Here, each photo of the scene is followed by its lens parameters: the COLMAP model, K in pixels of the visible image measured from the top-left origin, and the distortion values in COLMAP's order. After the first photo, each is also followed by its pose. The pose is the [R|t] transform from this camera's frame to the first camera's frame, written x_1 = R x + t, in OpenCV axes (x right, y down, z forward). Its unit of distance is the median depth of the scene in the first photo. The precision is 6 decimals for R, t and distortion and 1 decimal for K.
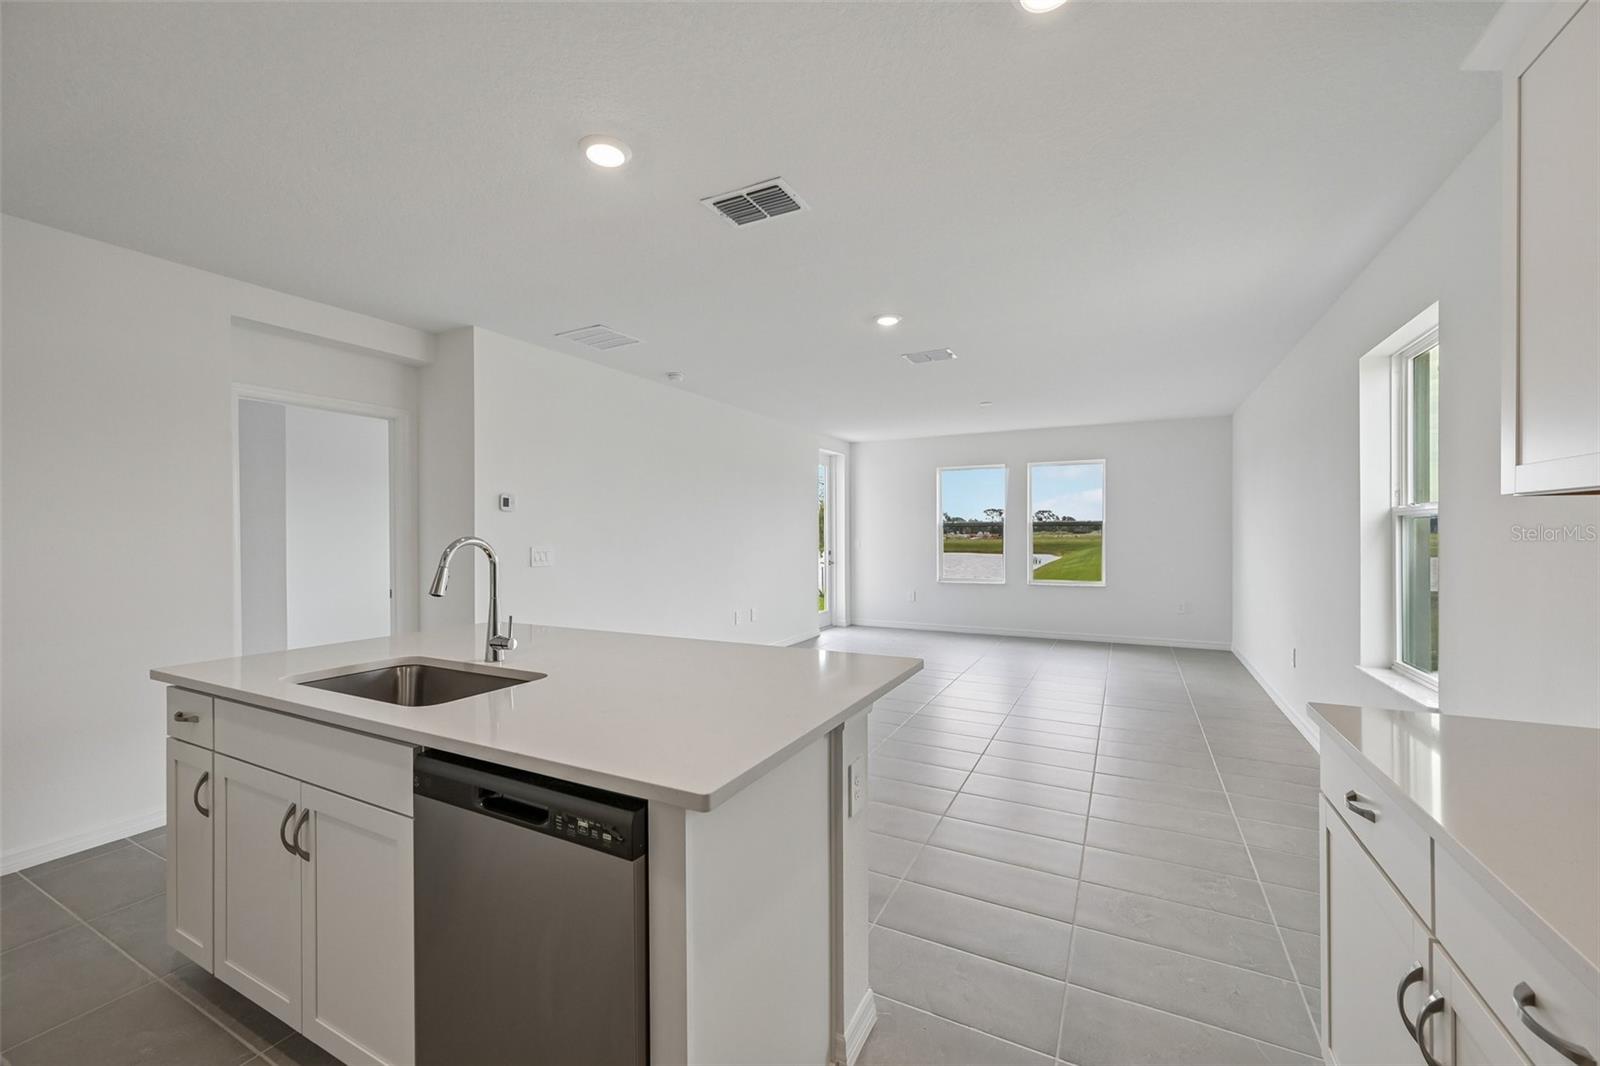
lens RADIAL K [[640.6, 0, 802.5], [0, 640.6, 530.0], [0, 0, 1]] dist [0.003610, 0.000173]
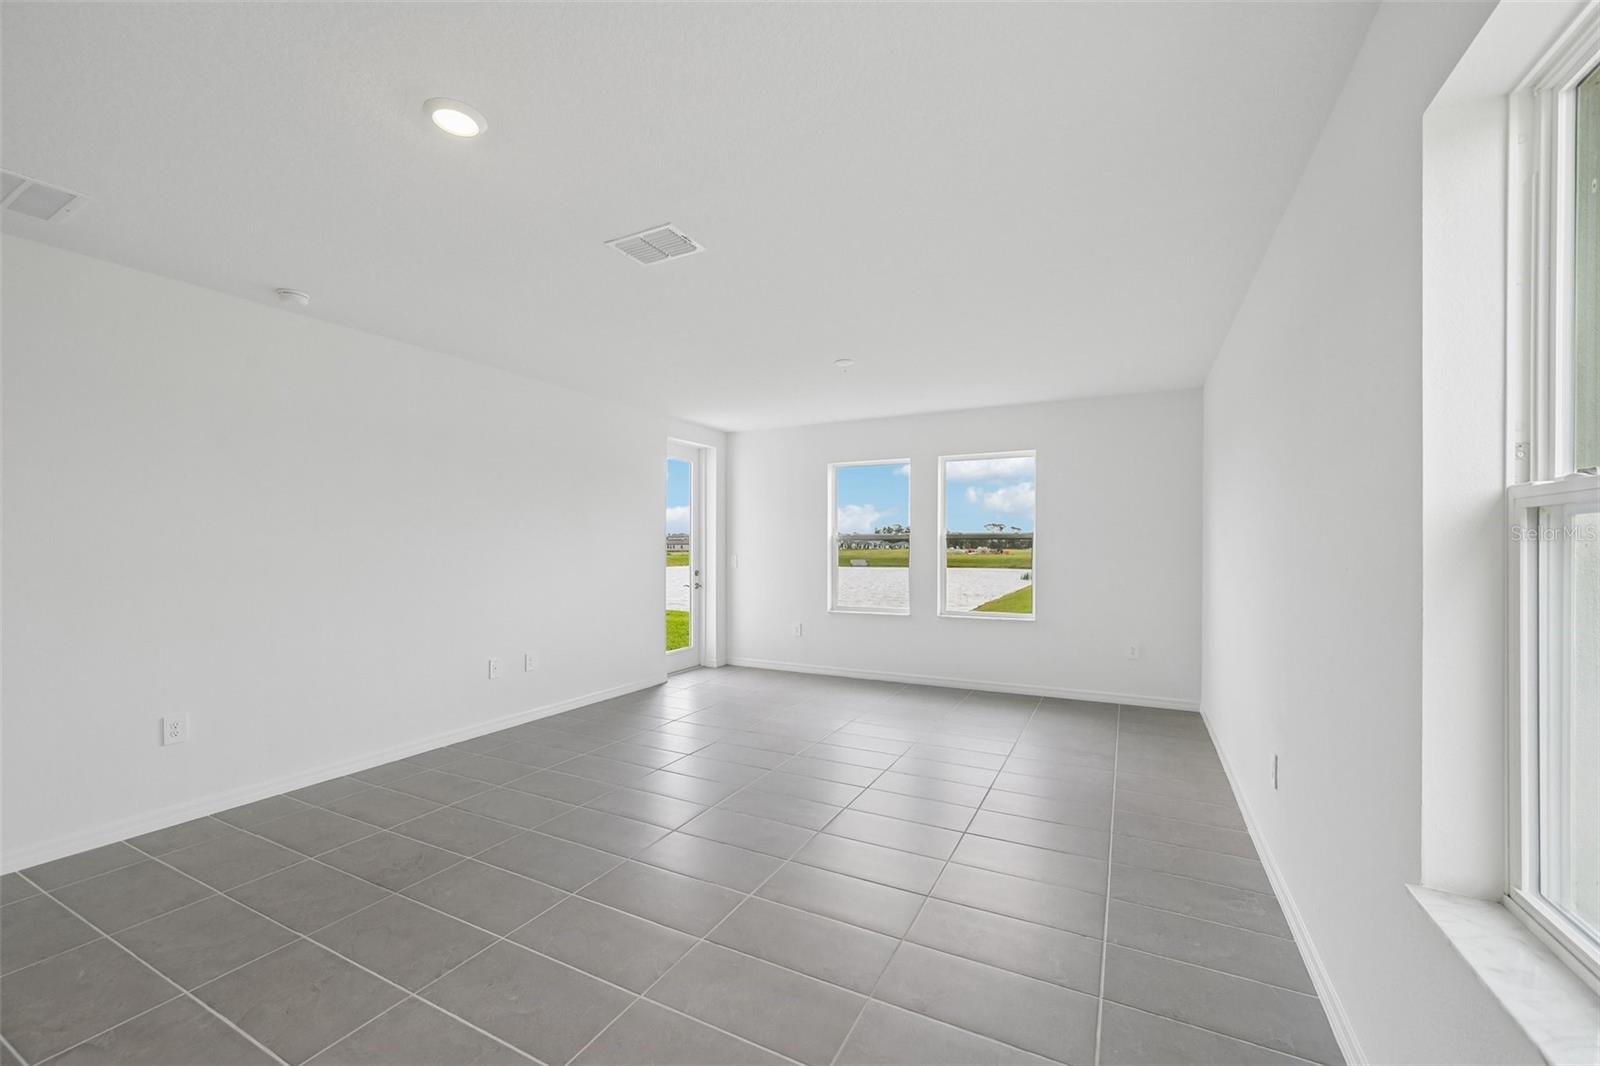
lens RADIAL K [[640.6, 0, 808.2], [0, 640.6, 548.3], [0, 0, 1]] dist [0.003610, 0.000173]
pose [[0.999994, 0.003328, 0.000148, 0.203894], [-0.003329, 0.999976, 0.006101, 0.000067], [-0.000127, -0.006101, 0.999981, 0.251050]]
